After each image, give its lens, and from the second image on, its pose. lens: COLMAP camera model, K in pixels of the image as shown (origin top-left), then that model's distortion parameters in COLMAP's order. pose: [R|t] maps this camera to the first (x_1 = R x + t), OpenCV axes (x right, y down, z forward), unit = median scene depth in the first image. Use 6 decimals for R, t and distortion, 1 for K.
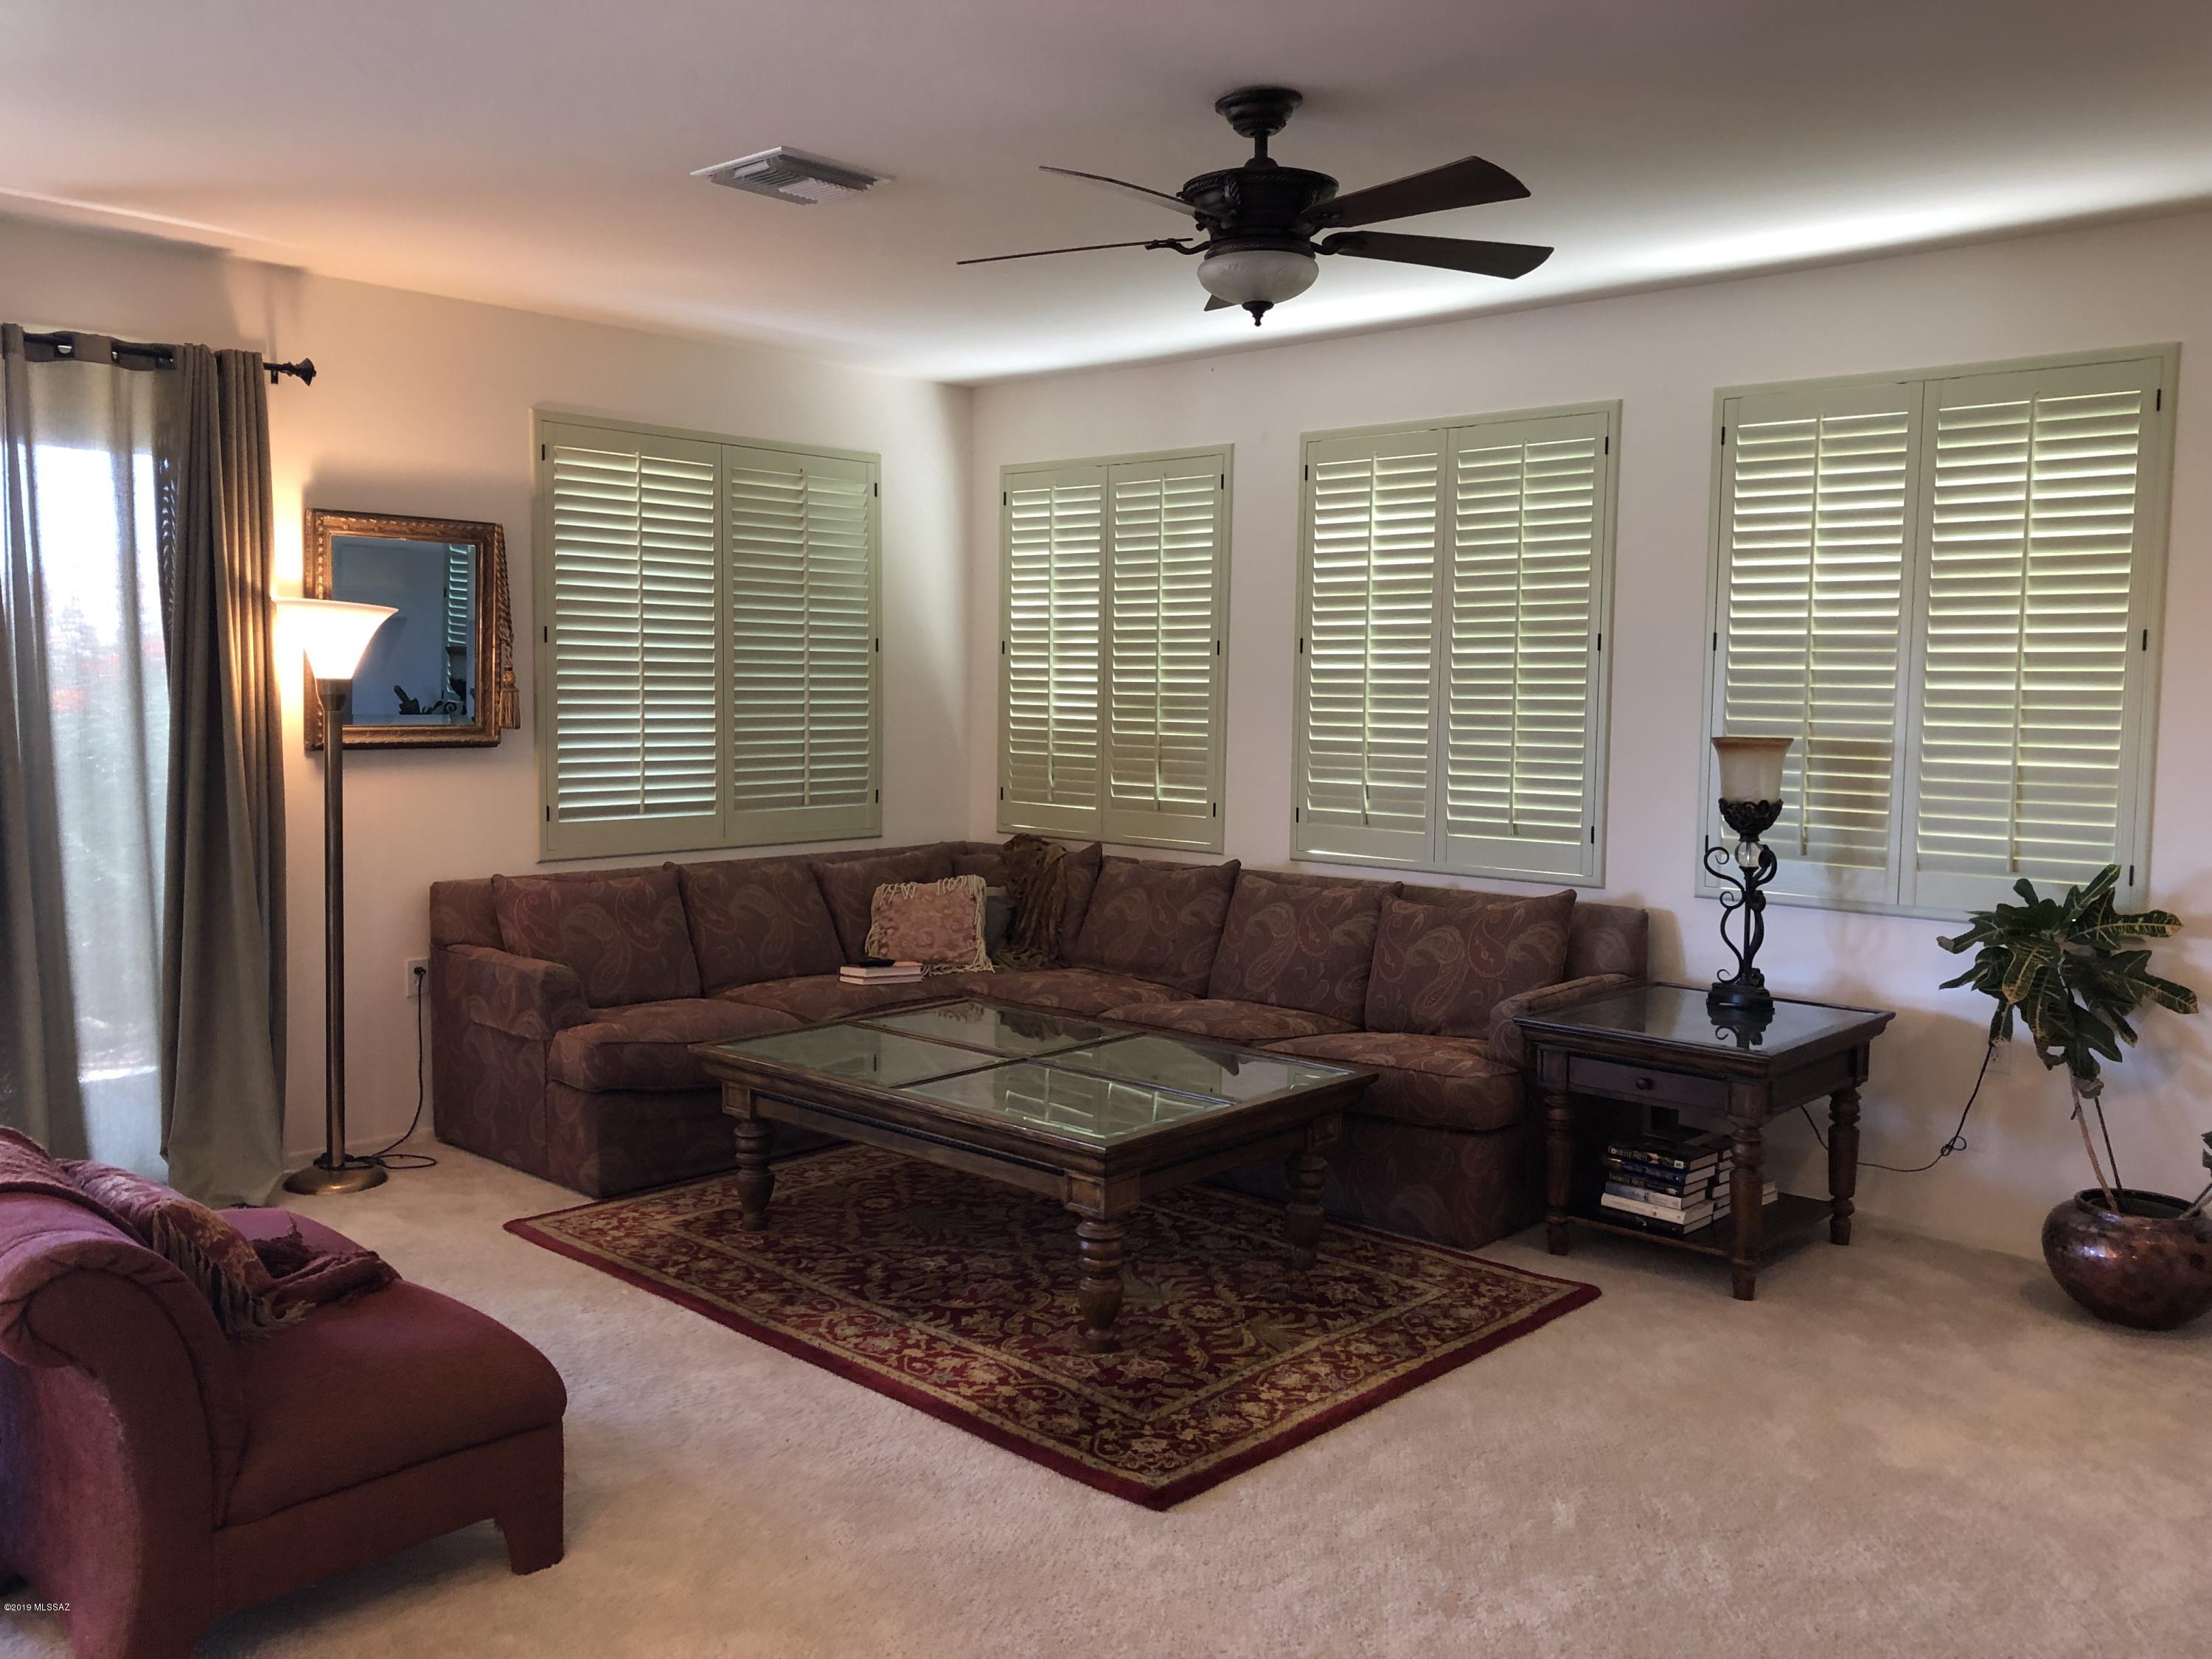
lens RADIAL K [[1784.8, 0, 1096.1], [0, 1784.8, 787.3], [0, 0, 1]] dist [0.092022, -0.163008]
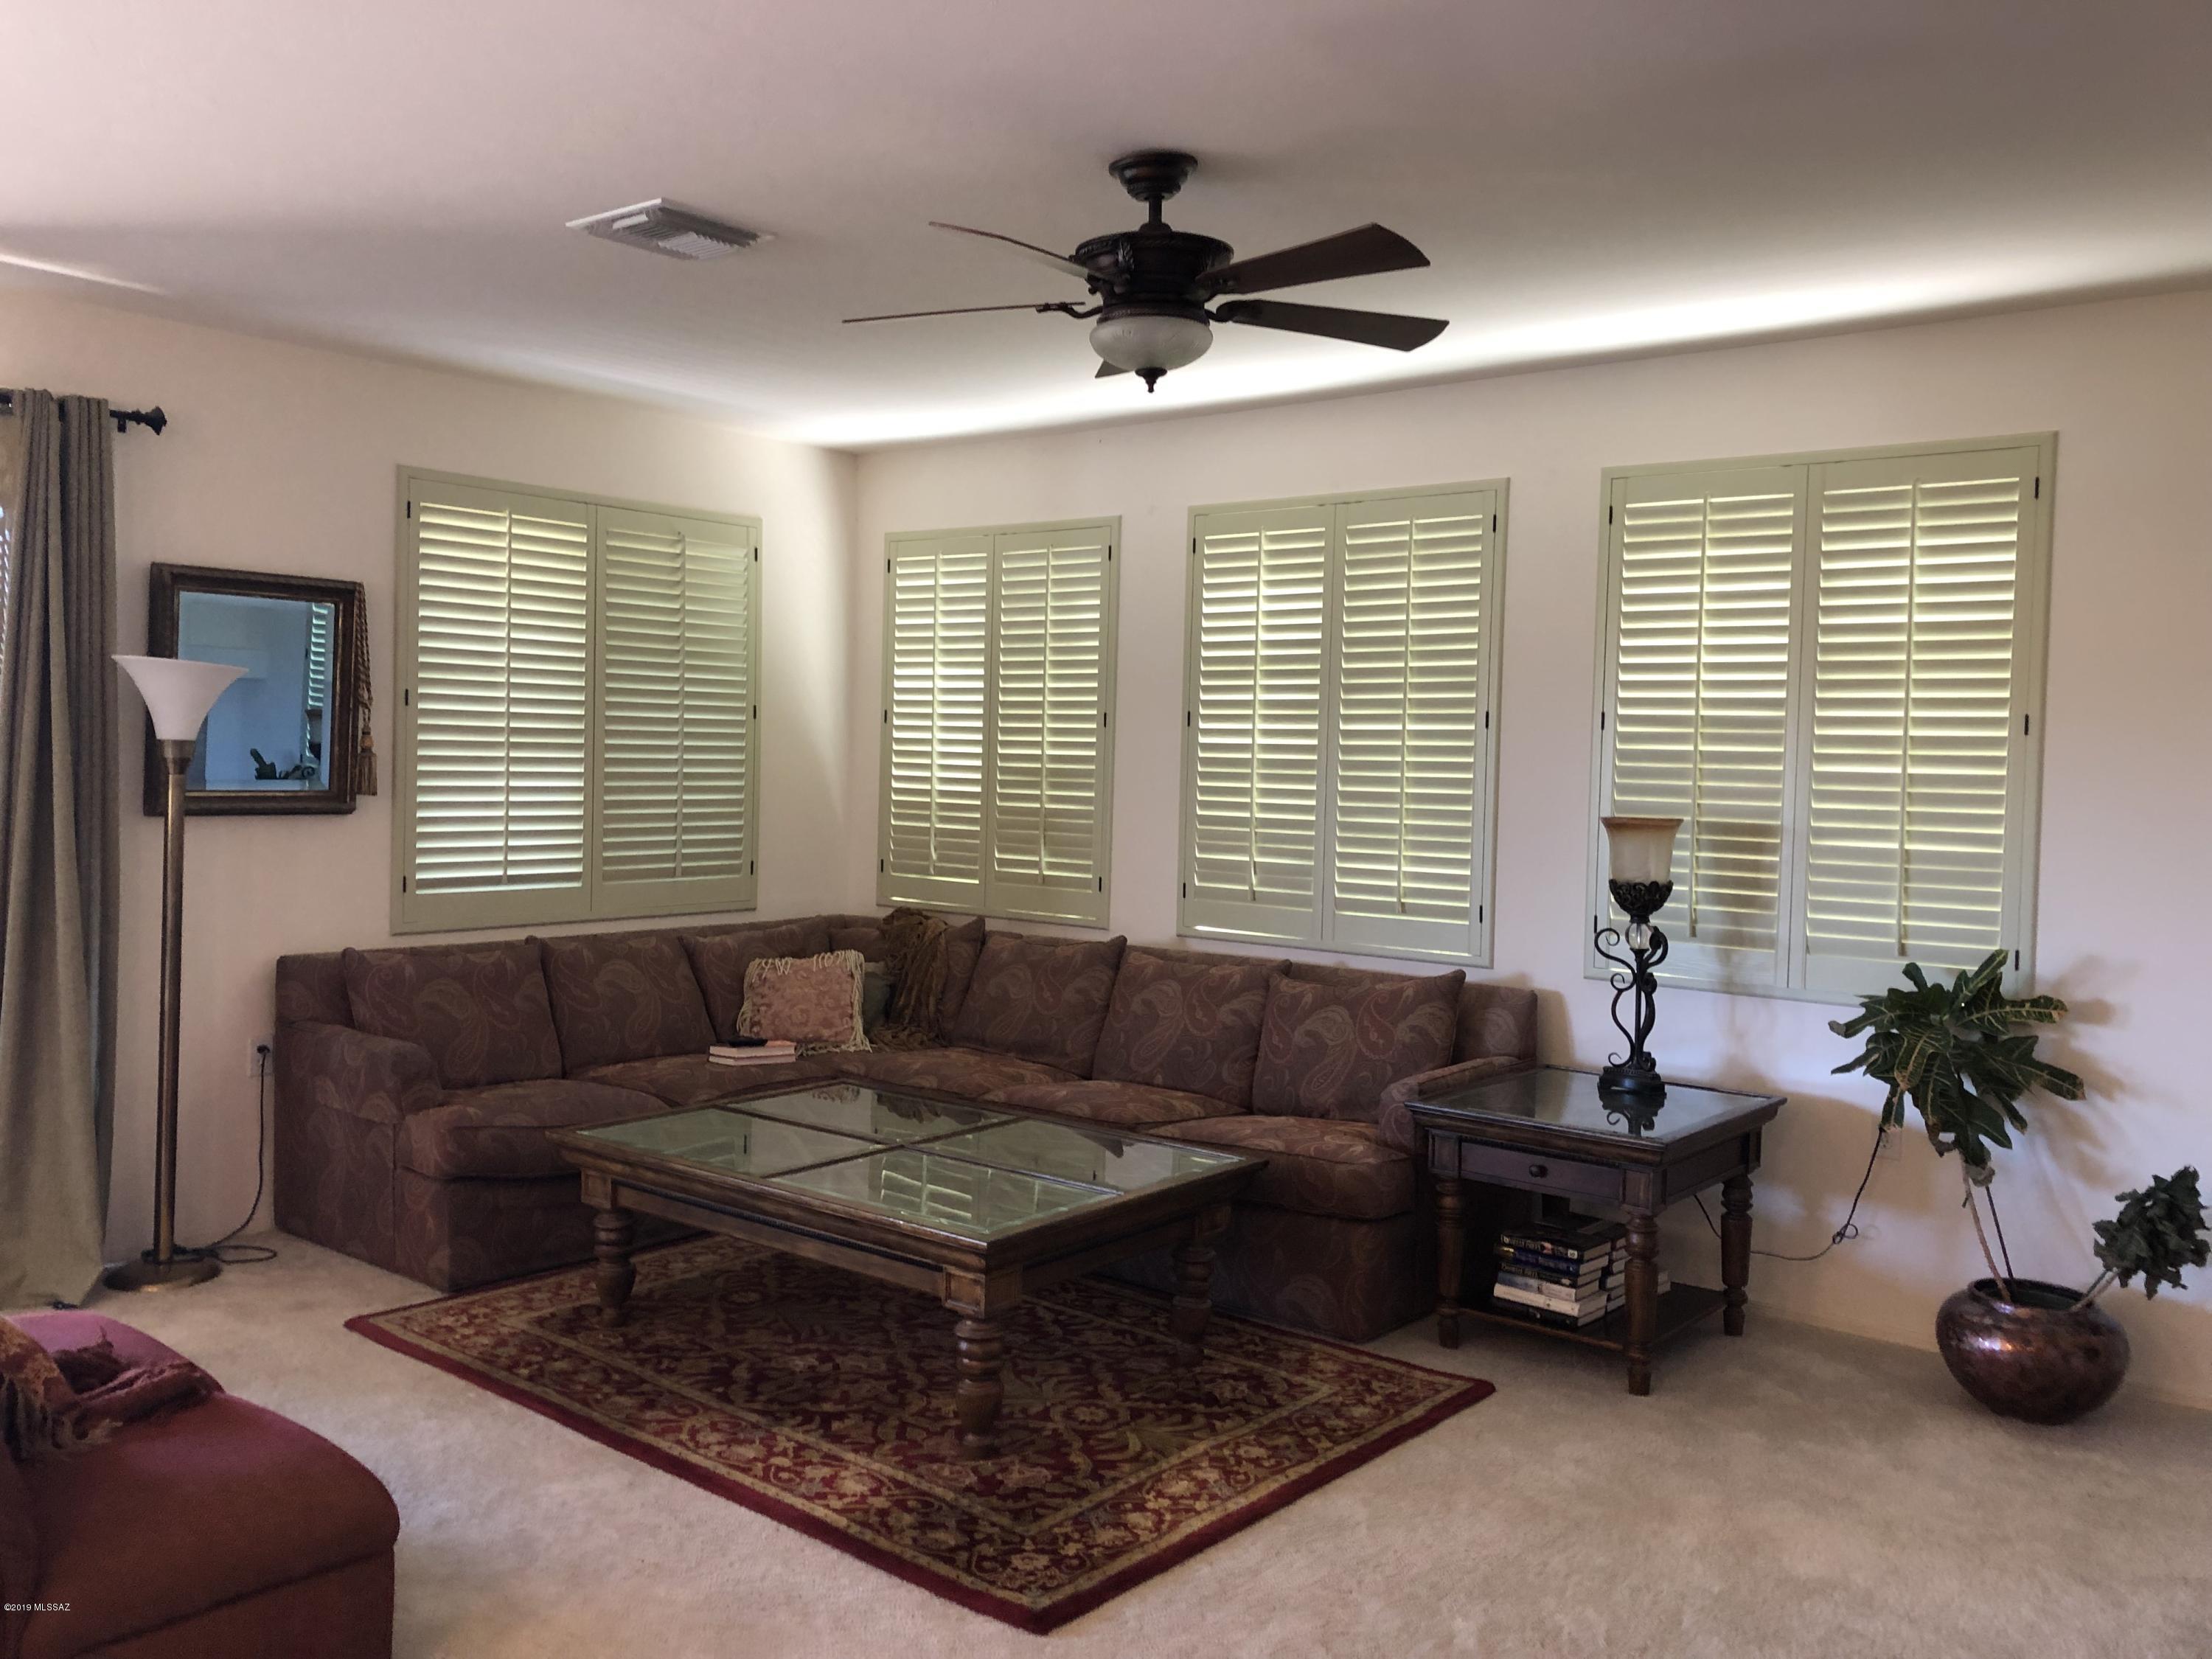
lens RADIAL K [[1781.6, 0, 1073.0], [0, 1781.6, 796.2], [0, 0, 1]] dist [0.066291, -0.099841]
pose [[0.998510, 0.010323, 0.053588, -0.001851], [-0.008455, 0.999352, -0.034979, -0.002518], [-0.053915, 0.034473, 0.997950, 0.033982]]
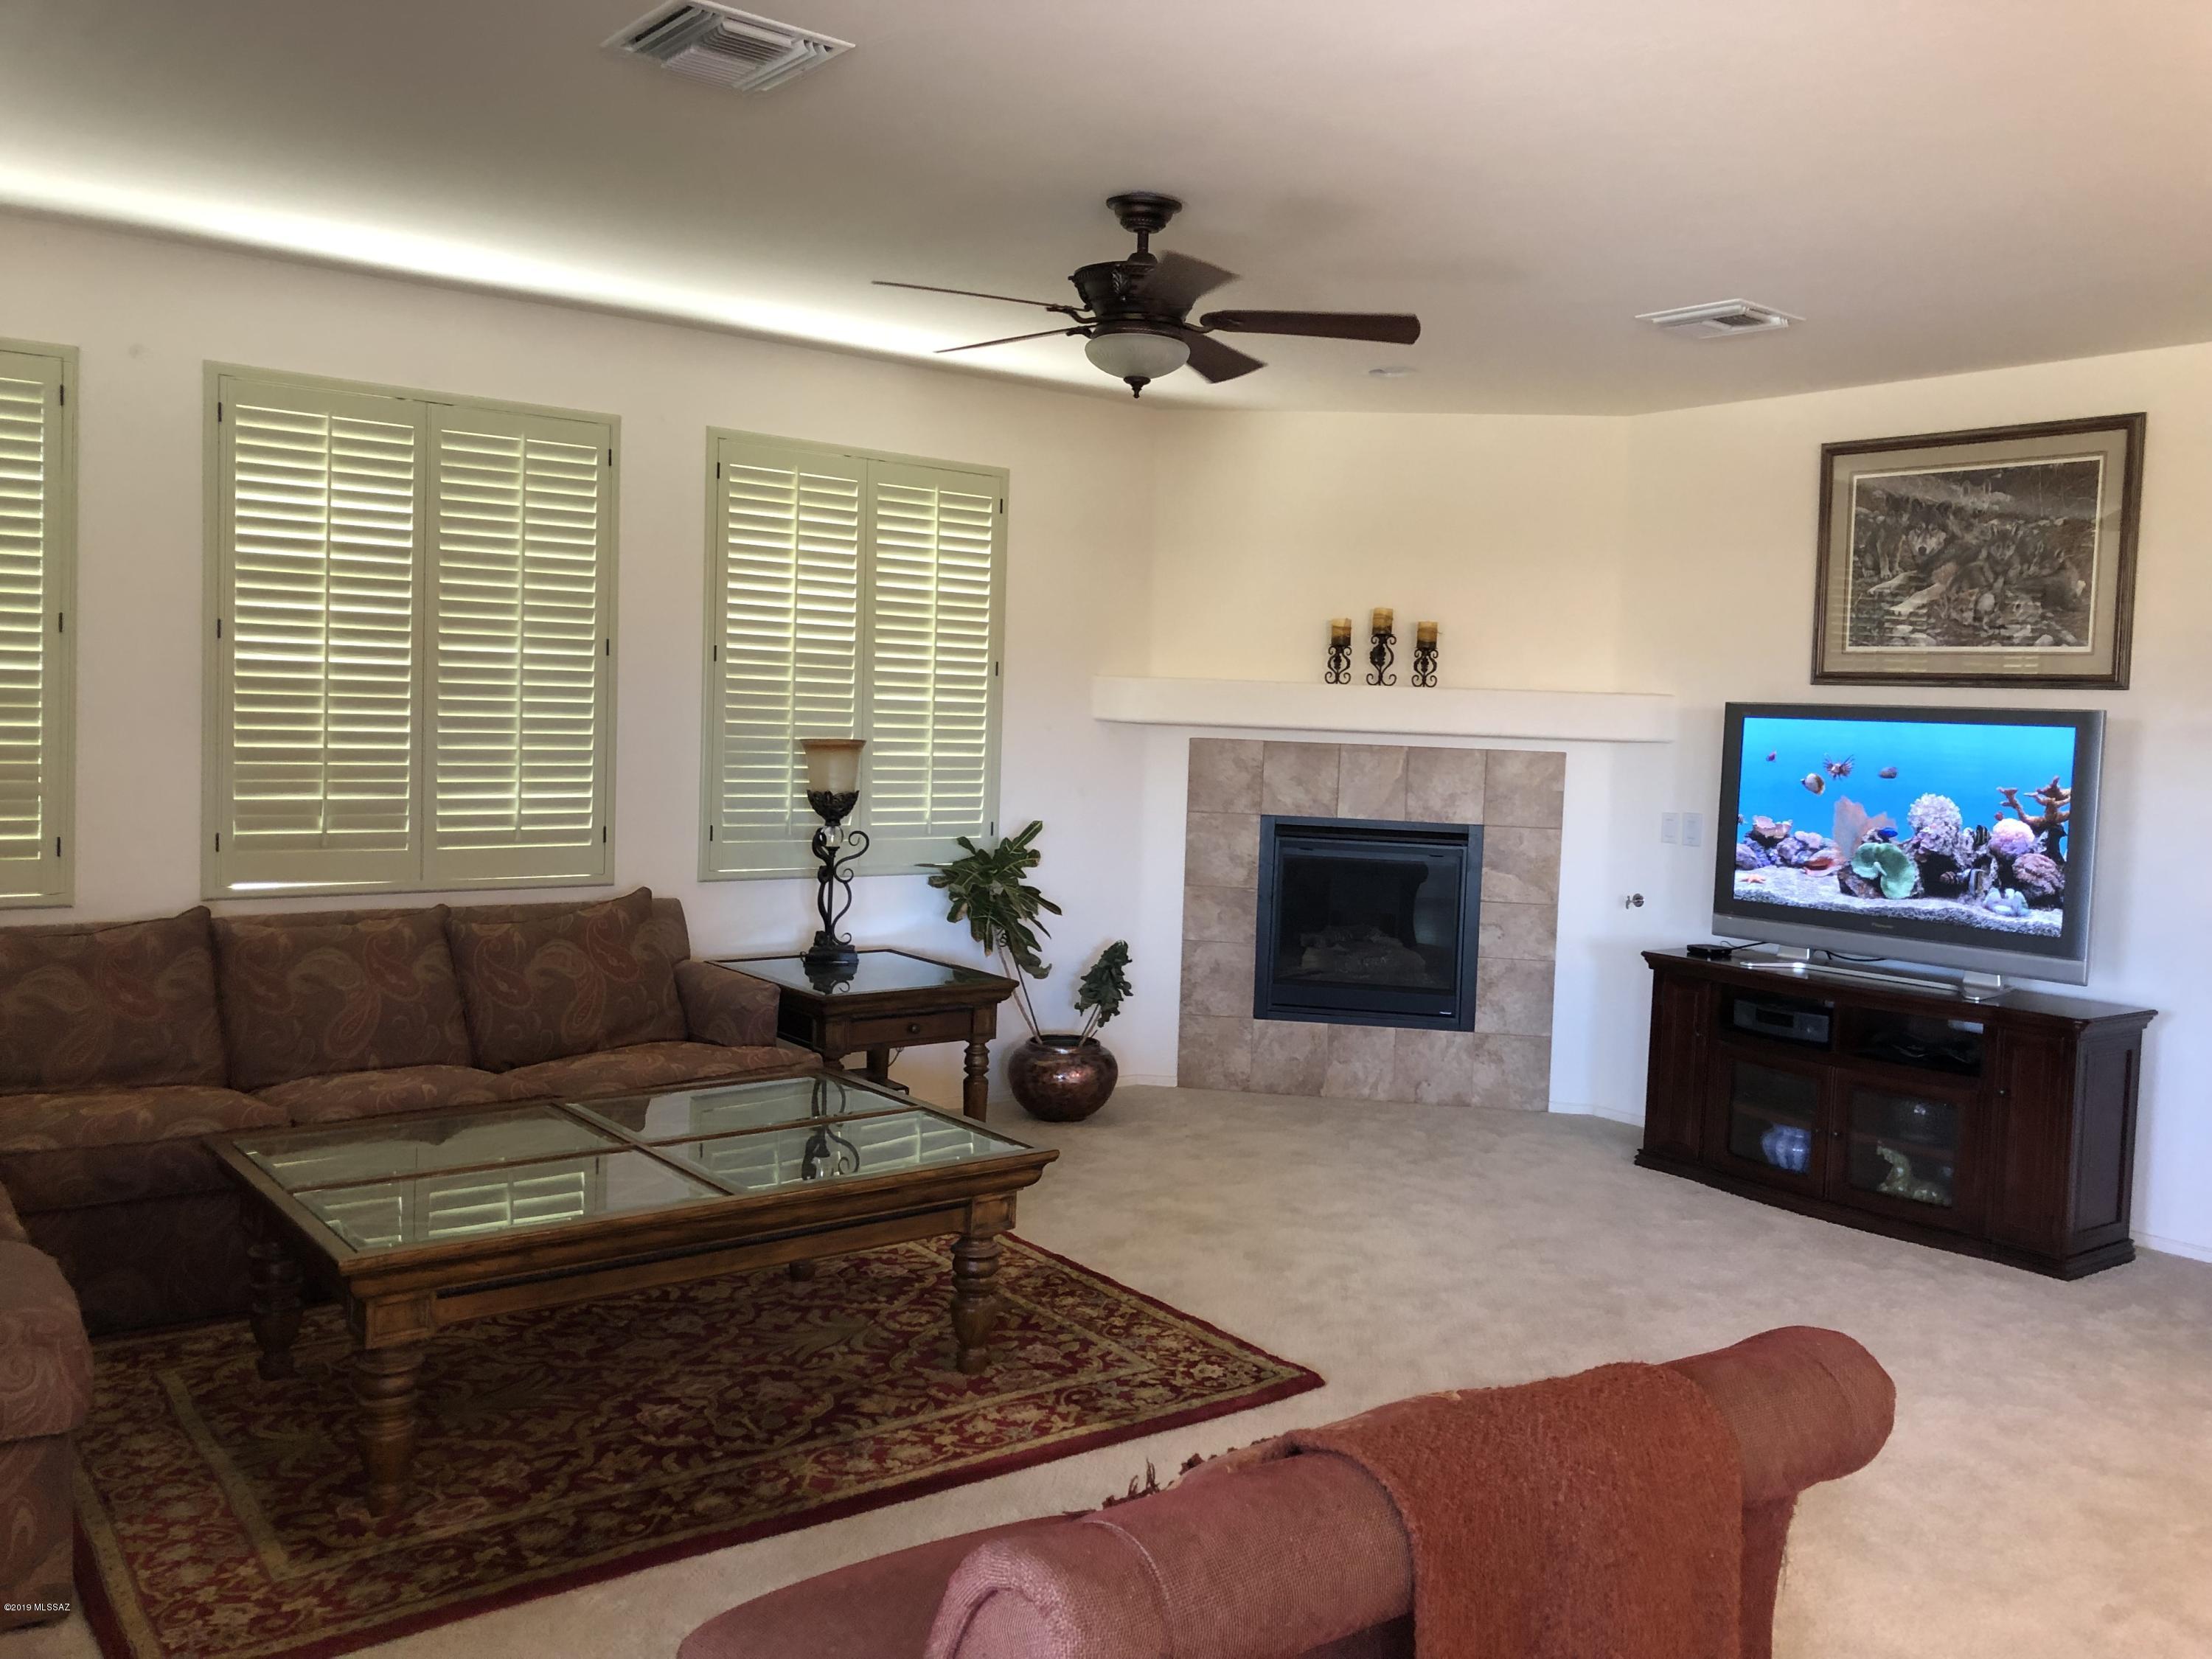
lens RADIAL K [[1806.7, 0, 1086.2], [0, 1806.7, 802.4], [0, 0, 1]] dist [0.023875, -0.014545]
pose [[0.177086, -0.055964, 0.982603, -0.838962], [0.027319, 0.998277, 0.051933, -0.046325], [-0.983816, 0.017647, 0.178310, 0.656508]]
